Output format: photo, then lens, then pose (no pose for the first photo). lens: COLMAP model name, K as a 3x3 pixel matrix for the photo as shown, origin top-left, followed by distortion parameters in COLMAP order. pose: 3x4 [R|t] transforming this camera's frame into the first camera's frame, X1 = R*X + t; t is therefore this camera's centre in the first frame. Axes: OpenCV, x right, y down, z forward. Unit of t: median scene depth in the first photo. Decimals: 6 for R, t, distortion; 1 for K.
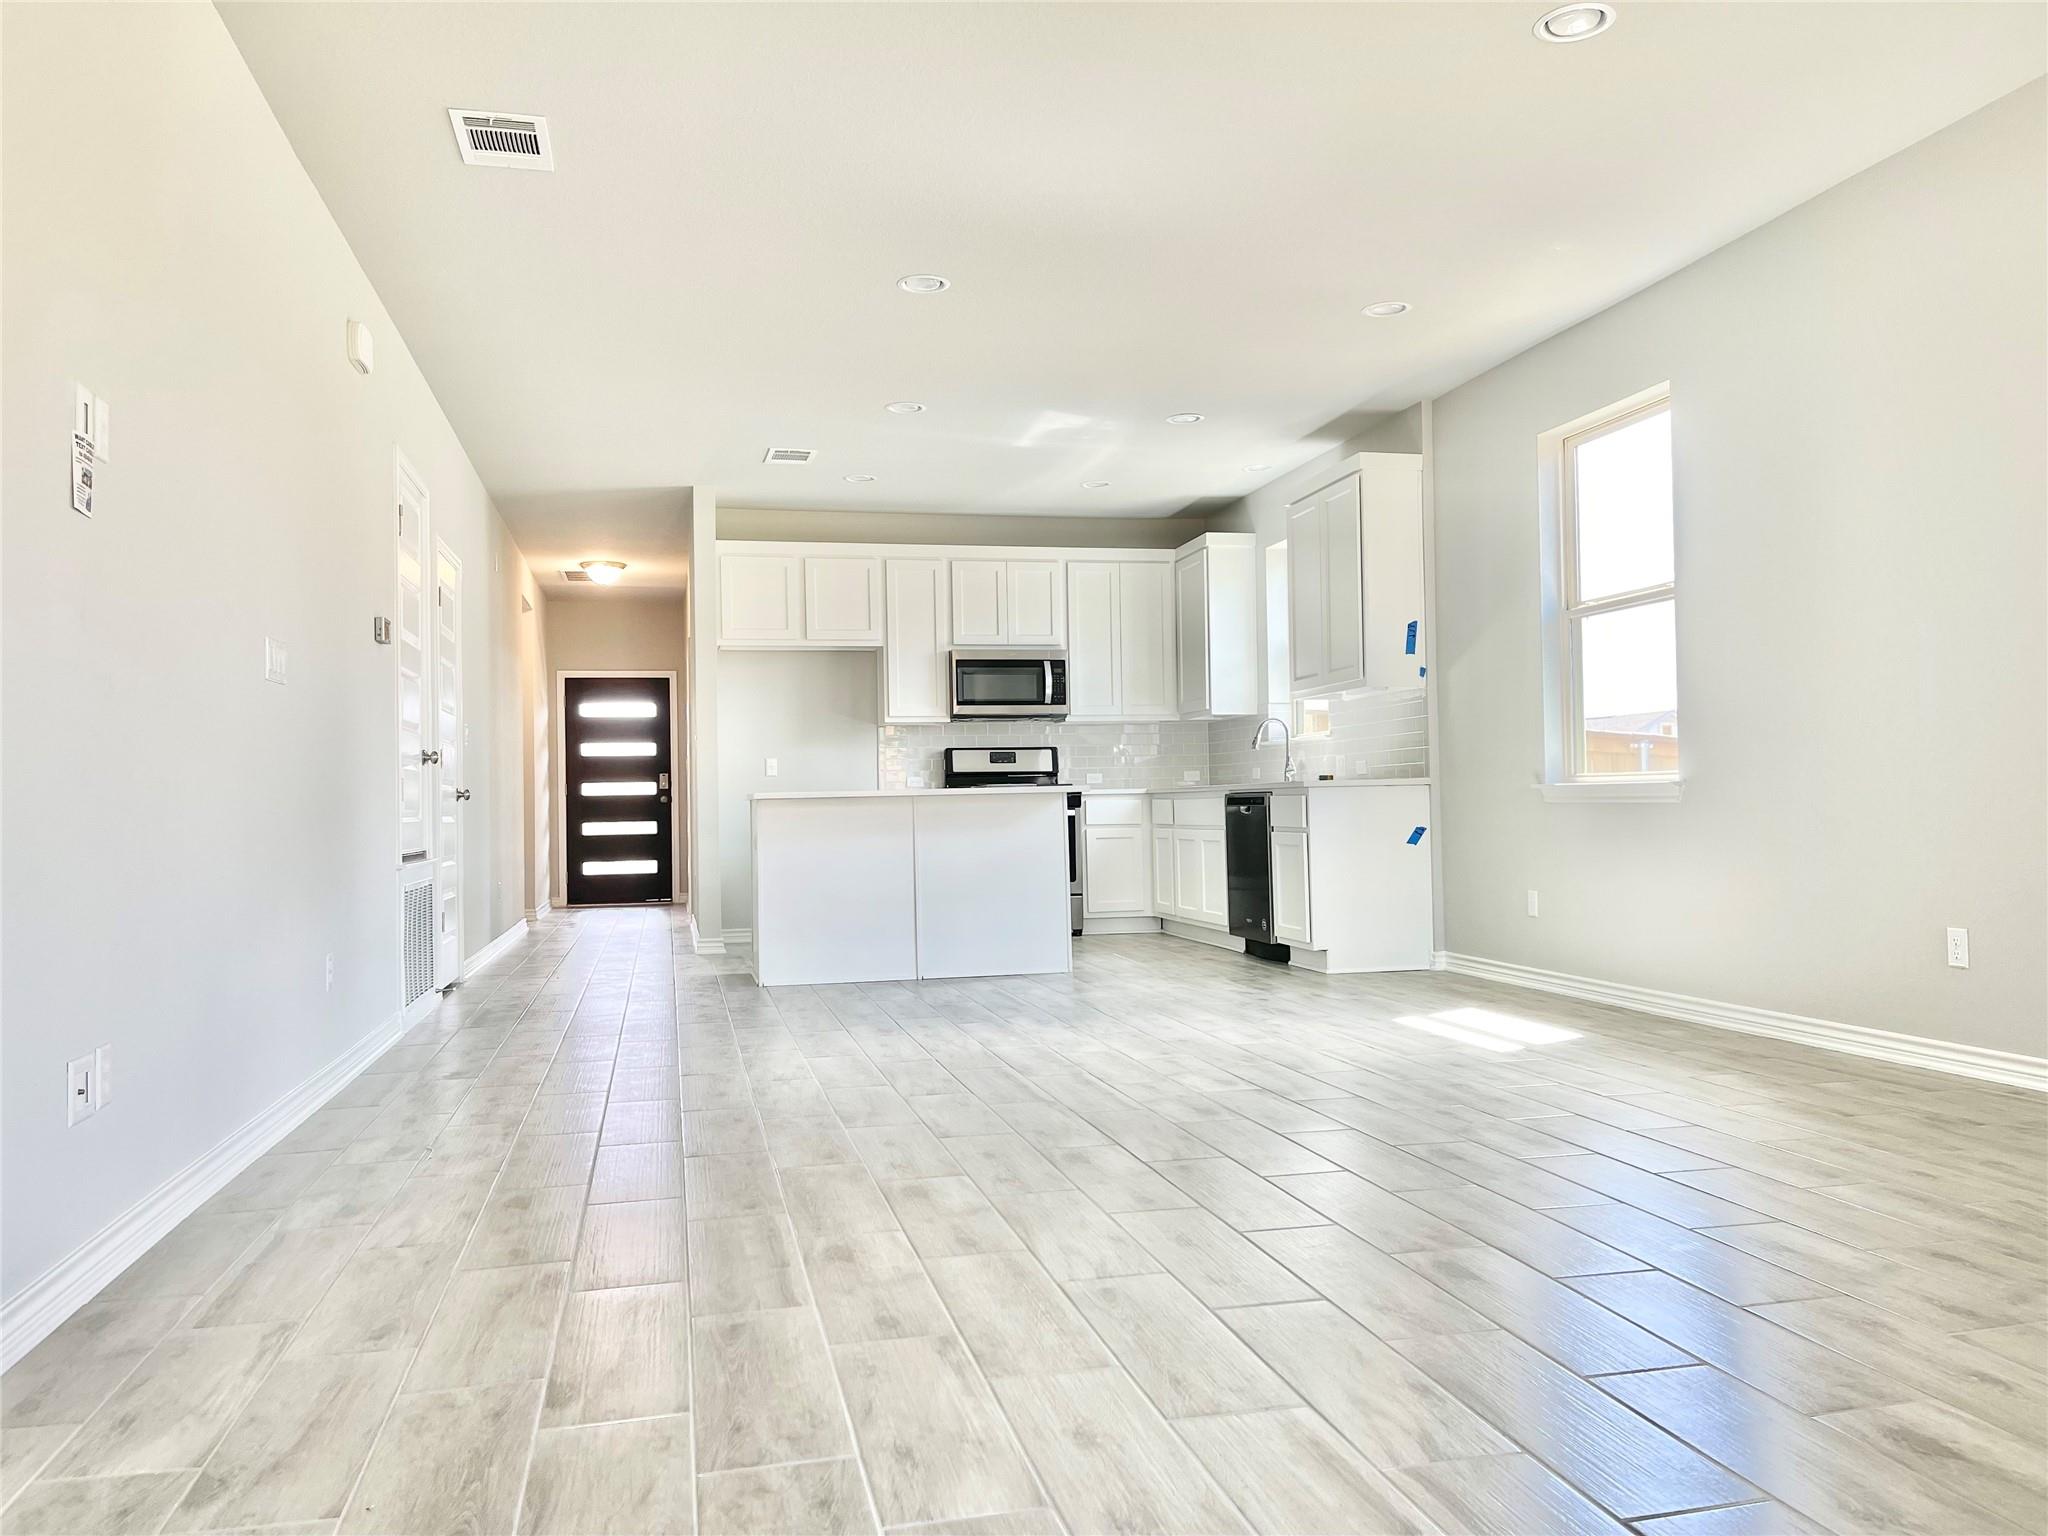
lens RADIAL K [[1540.9, 0, 1027.6], [0, 1540.9, 760.2], [0, 0, 1]] dist [0.068594, -0.090339]
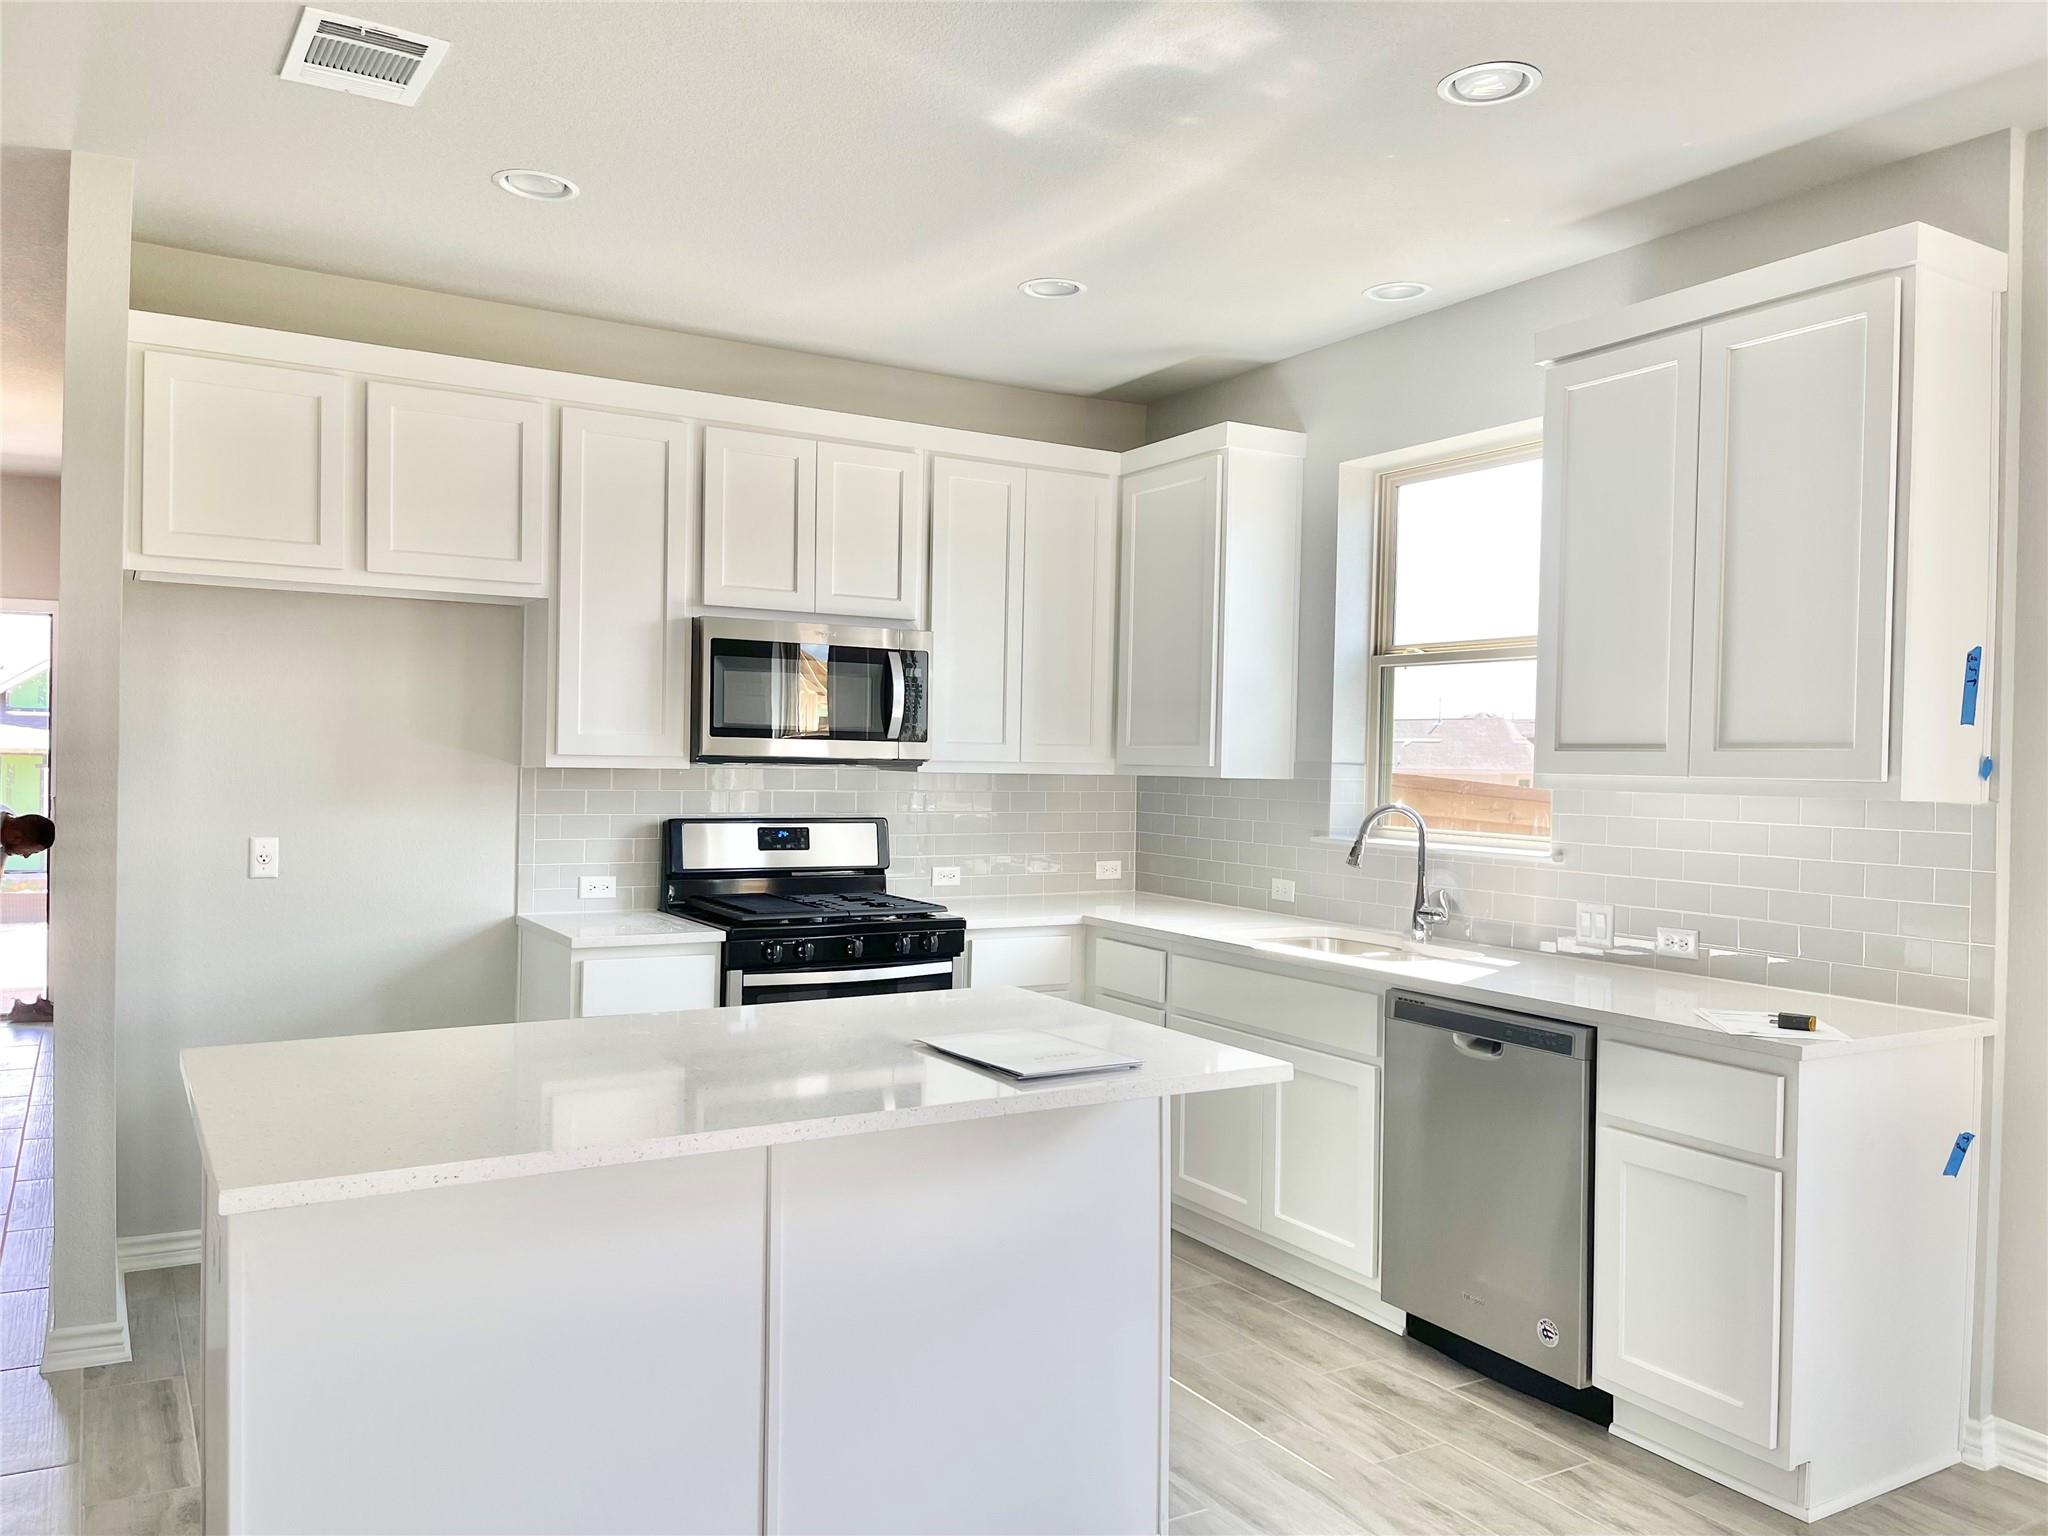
lens RADIAL K [[1540.9, 0, 1033.6], [0, 1540.9, 772.6], [0, 0, 1]] dist [0.068594, -0.090339]
pose [[0.951373, 0.034927, 0.306054, -0.123322], [-0.047109, 0.998361, 0.032507, -0.057262], [-0.304417, -0.045344, 0.951459, 0.672880]]
